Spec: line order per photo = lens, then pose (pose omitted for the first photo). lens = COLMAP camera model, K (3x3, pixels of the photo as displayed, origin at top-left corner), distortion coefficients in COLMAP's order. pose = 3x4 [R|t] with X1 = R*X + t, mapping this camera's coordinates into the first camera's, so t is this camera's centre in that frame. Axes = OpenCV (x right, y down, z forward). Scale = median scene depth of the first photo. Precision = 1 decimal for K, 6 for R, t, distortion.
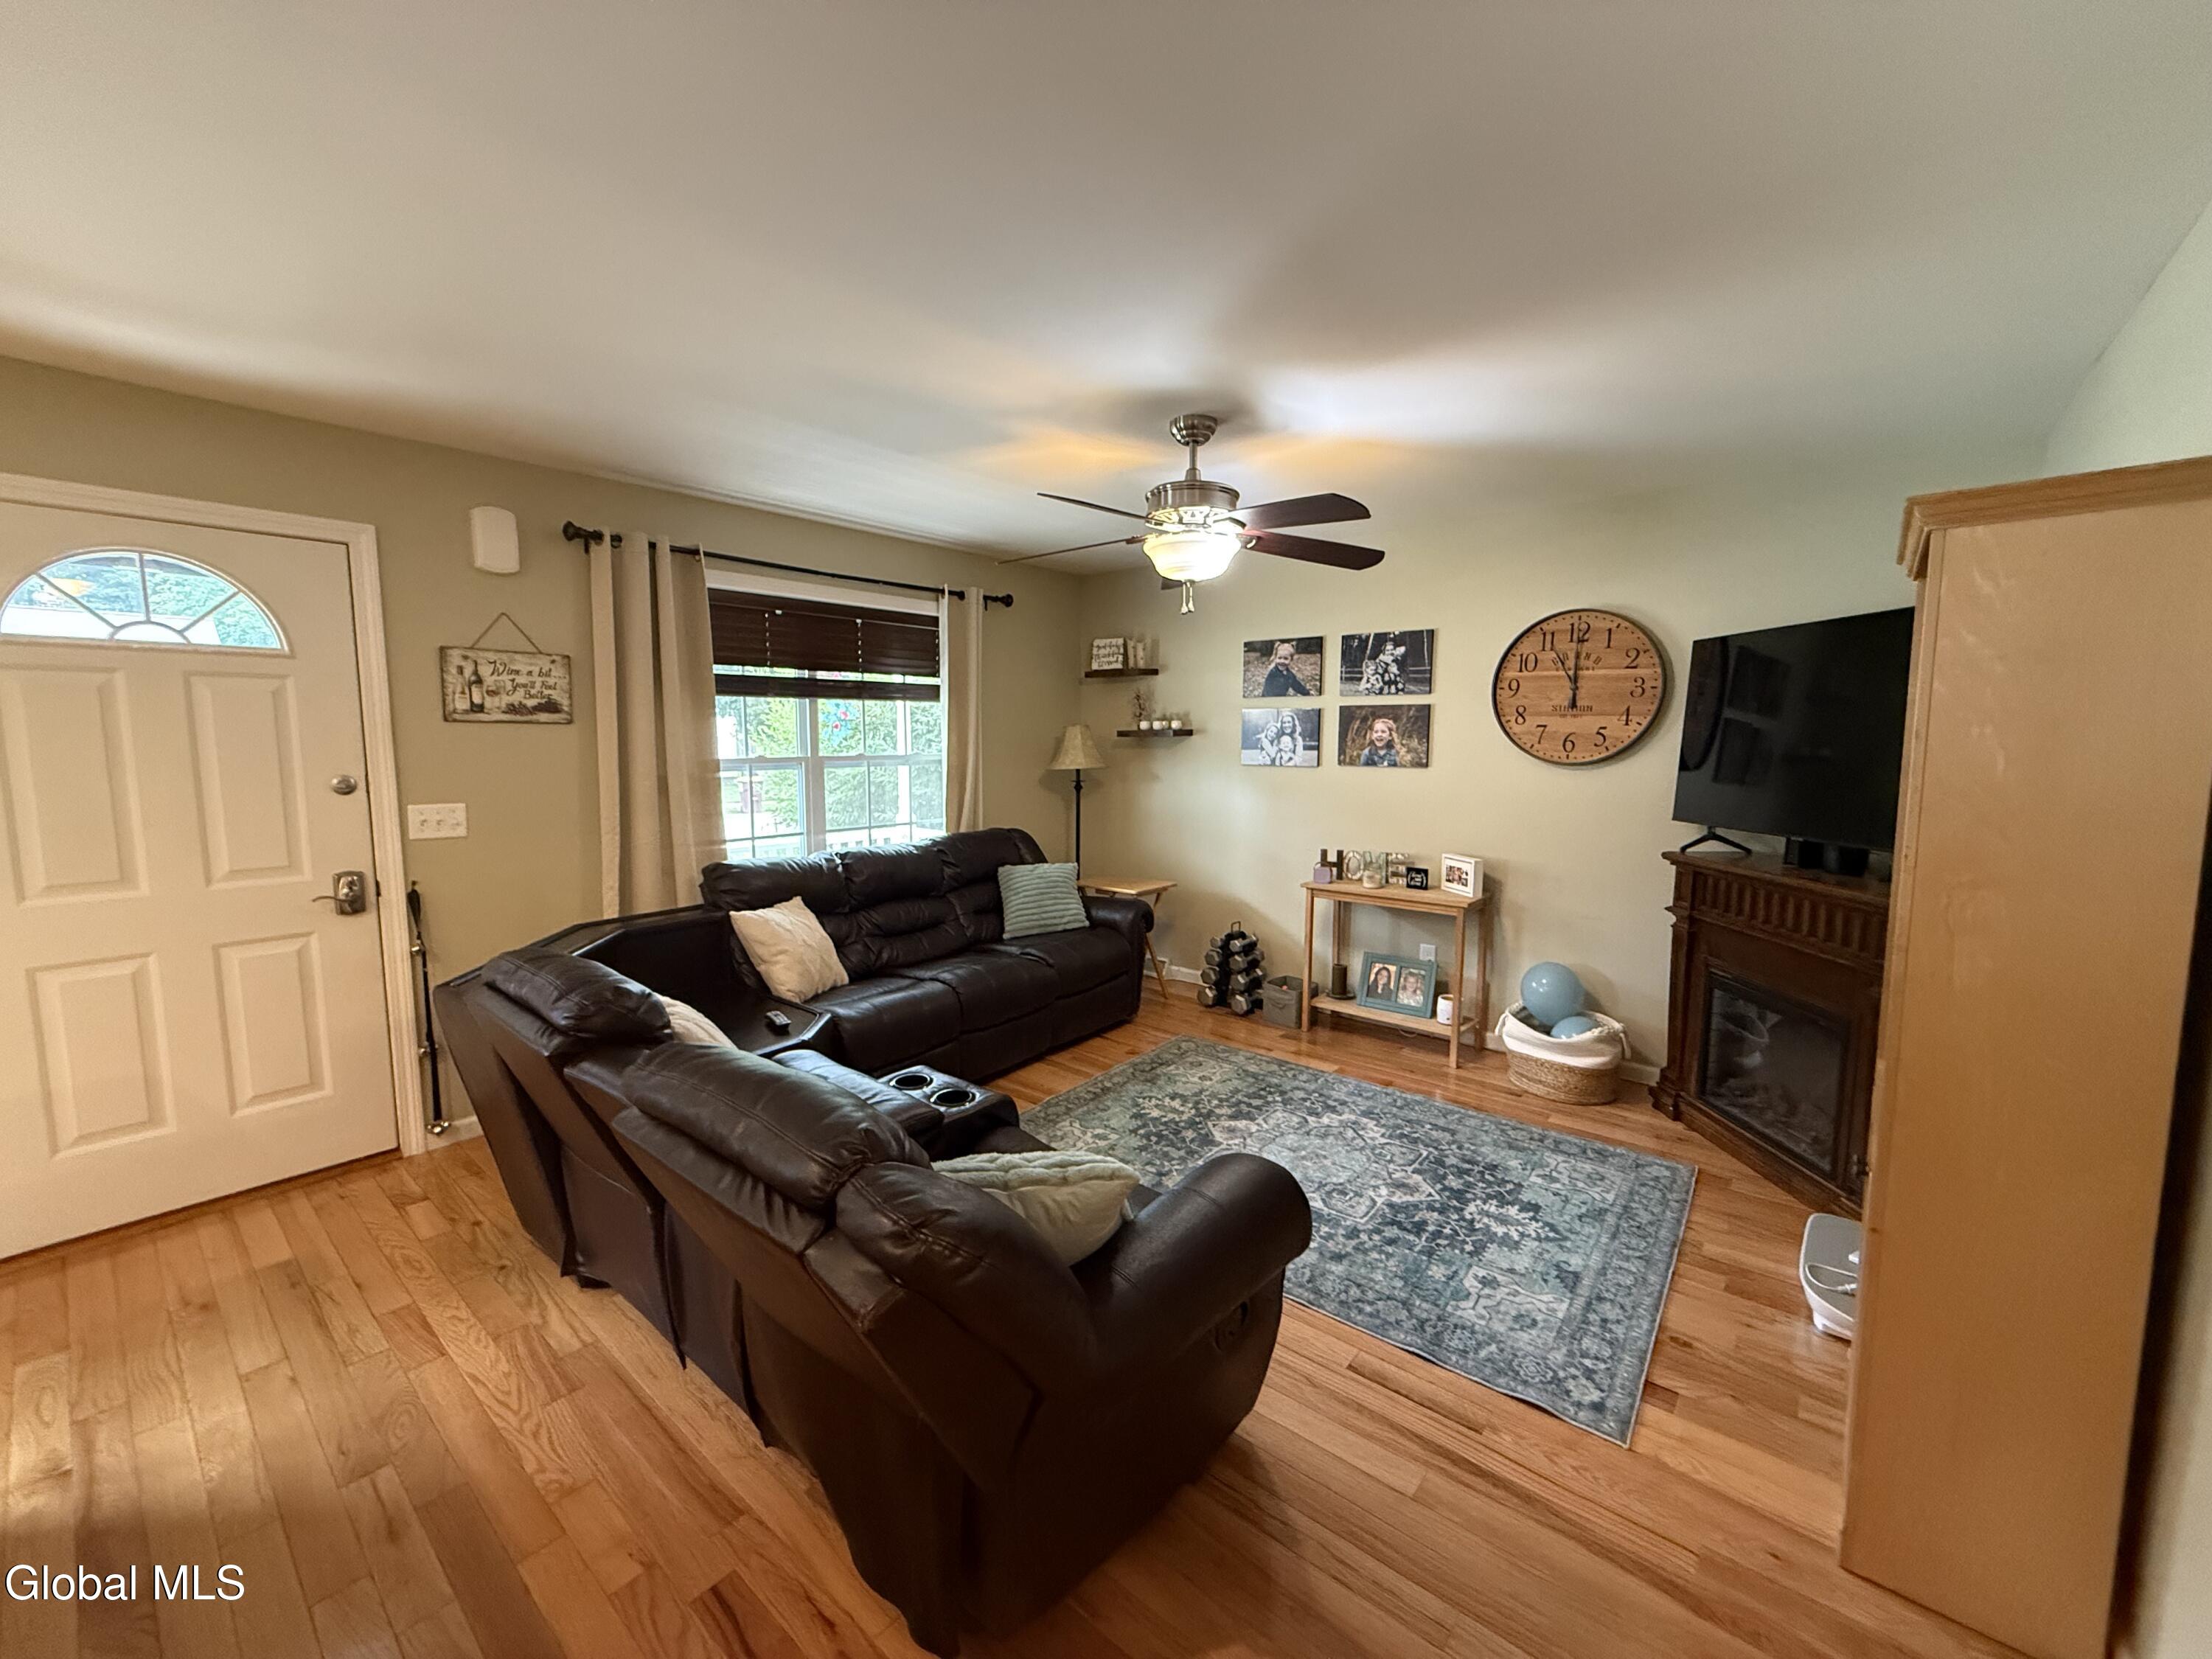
lens RADIAL K [[883.8, 0, 1100.2], [0, 883.8, 827.4], [0, 0, 1]] dist [0.002539, 0.000404]
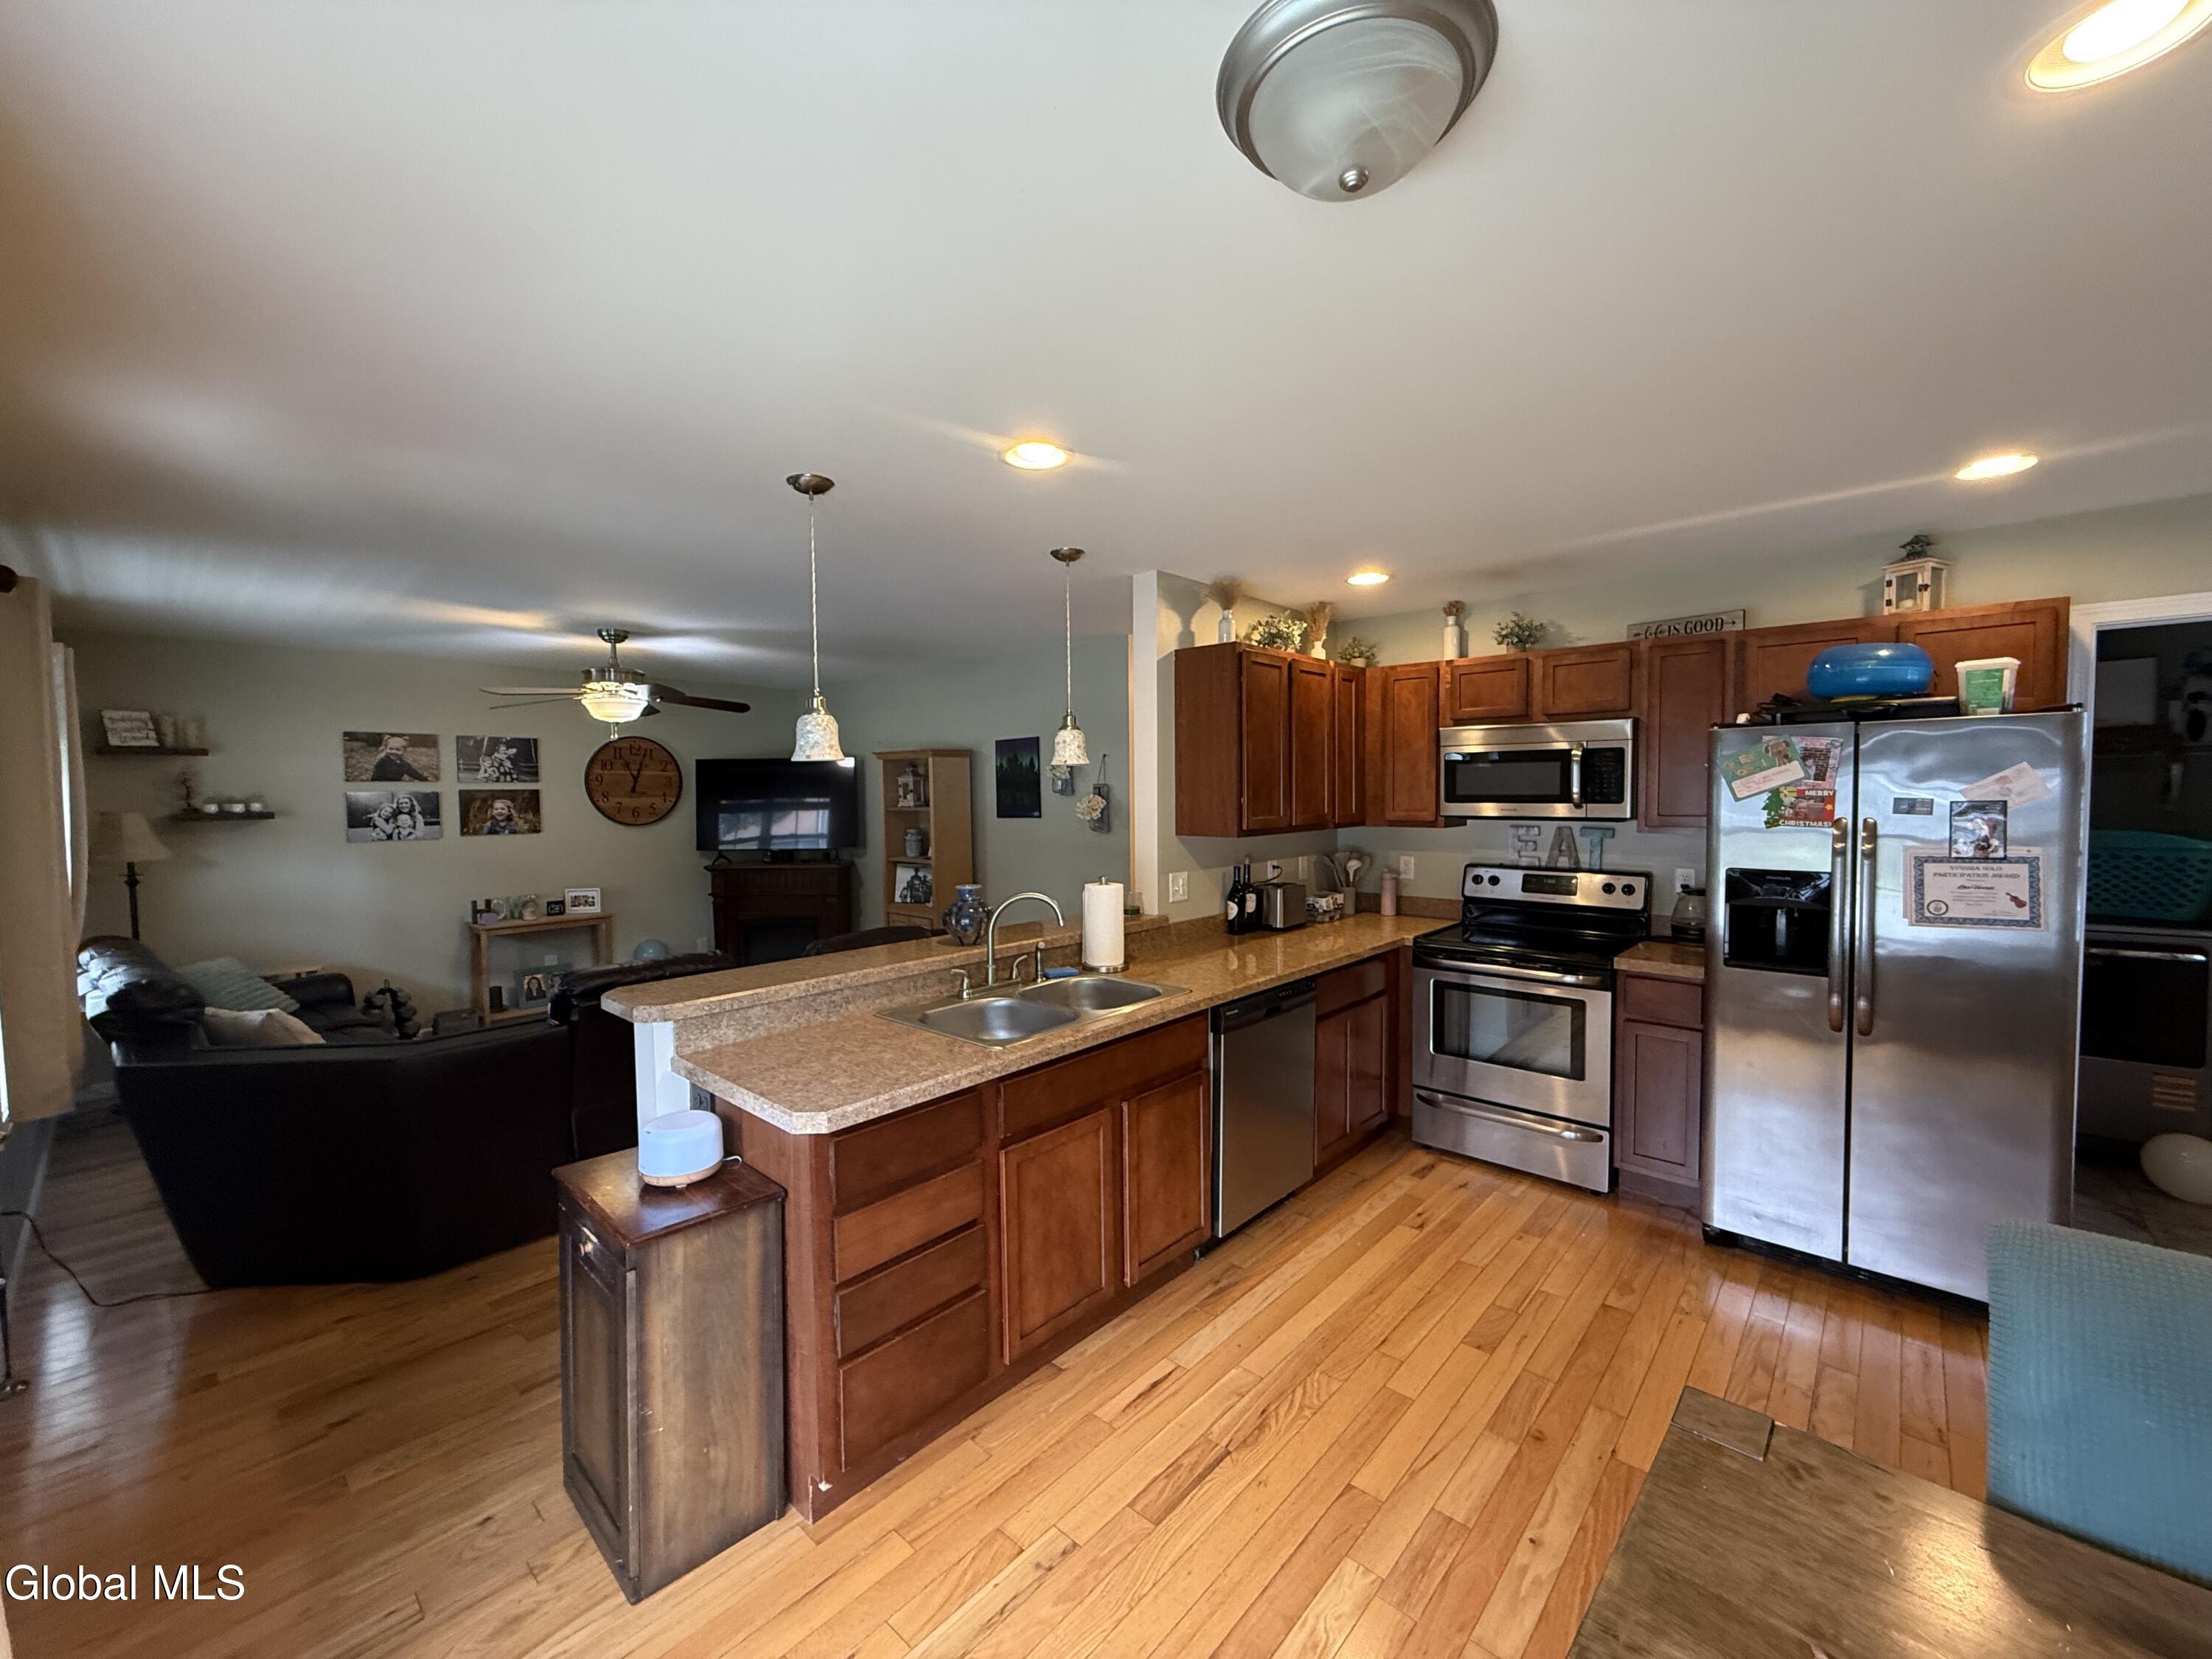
lens RADIAL K [[883.8, 0, 1102.0], [0, 883.8, 821.5], [0, 0, 1]] dist [0.002539, 0.000404]
pose [[0.039809, -0.041823, 0.998332, -1.075320], [0.112435, 0.992966, 0.037115, -0.037661], [-0.992861, 0.110770, 0.044231, 0.021223]]
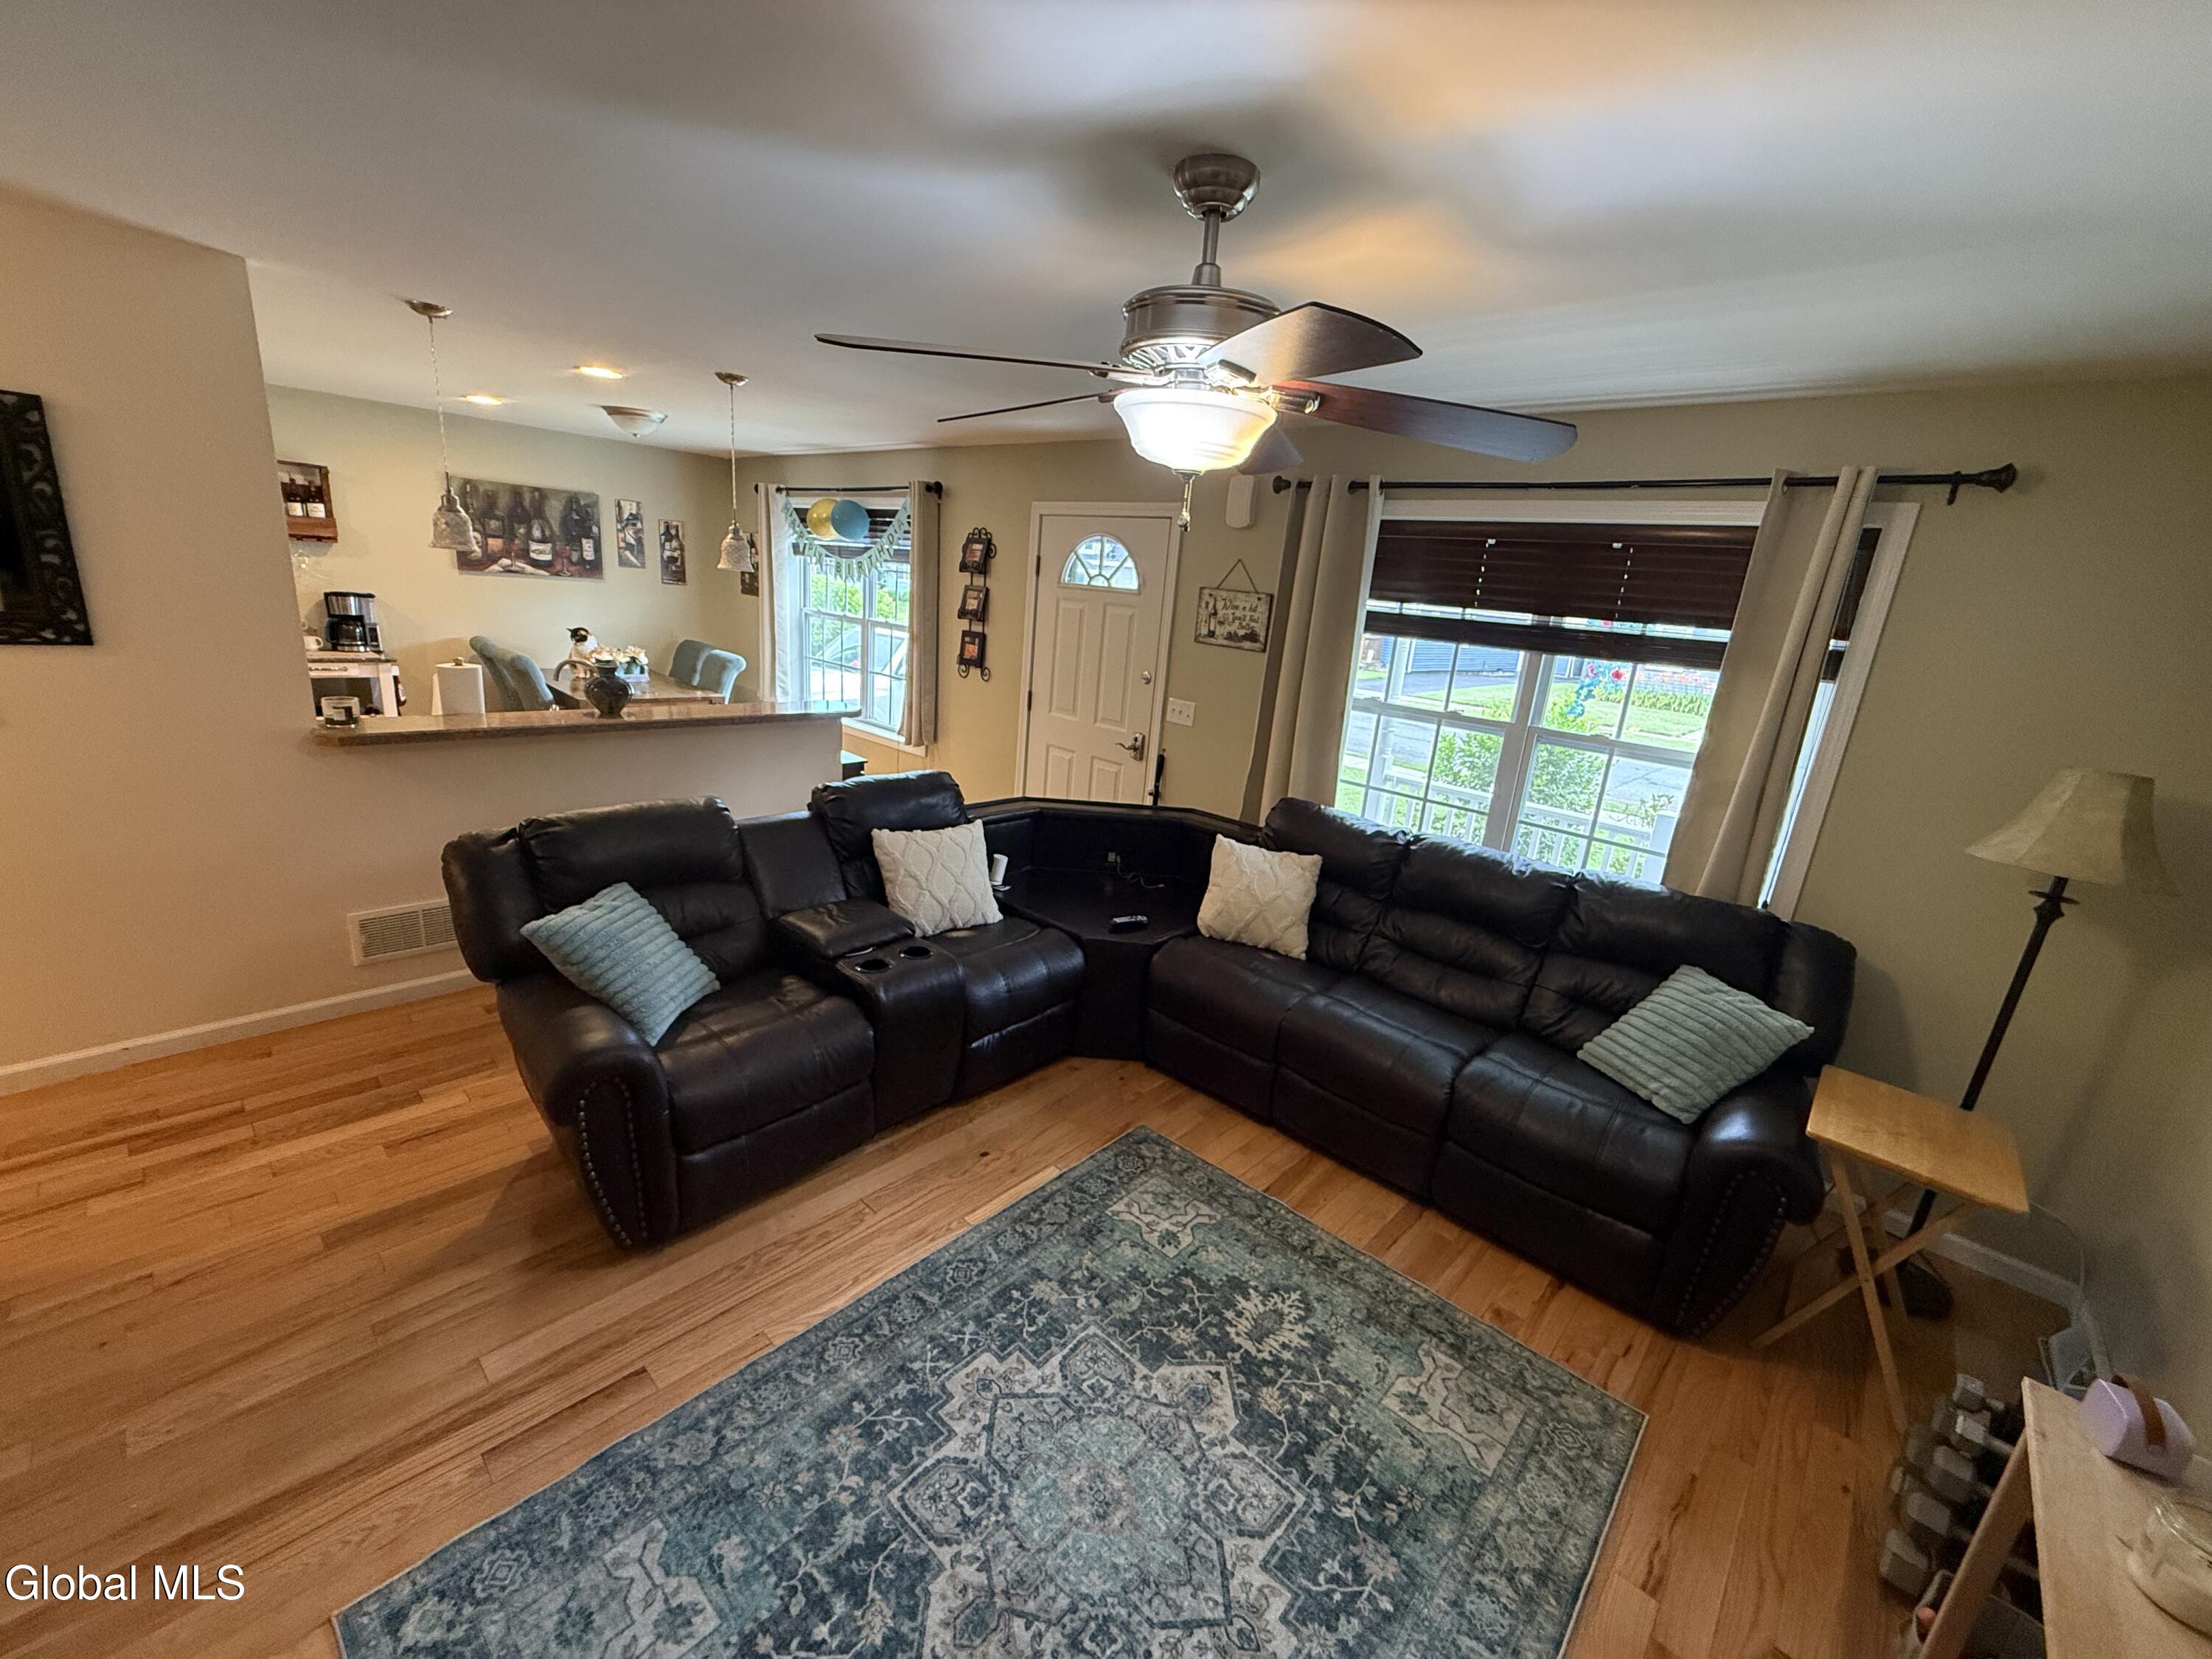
lens RADIAL K [[883.8, 0, 1100.6], [0, 883.8, 832.3], [0, 0, 1]] dist [0.002539, 0.000404]
pose [[-0.053882, 0.266035, -0.962456, 0.580695], [-0.191279, 0.943257, 0.271437, -0.159514], [0.980056, 0.198723, 0.000062, 0.783741]]
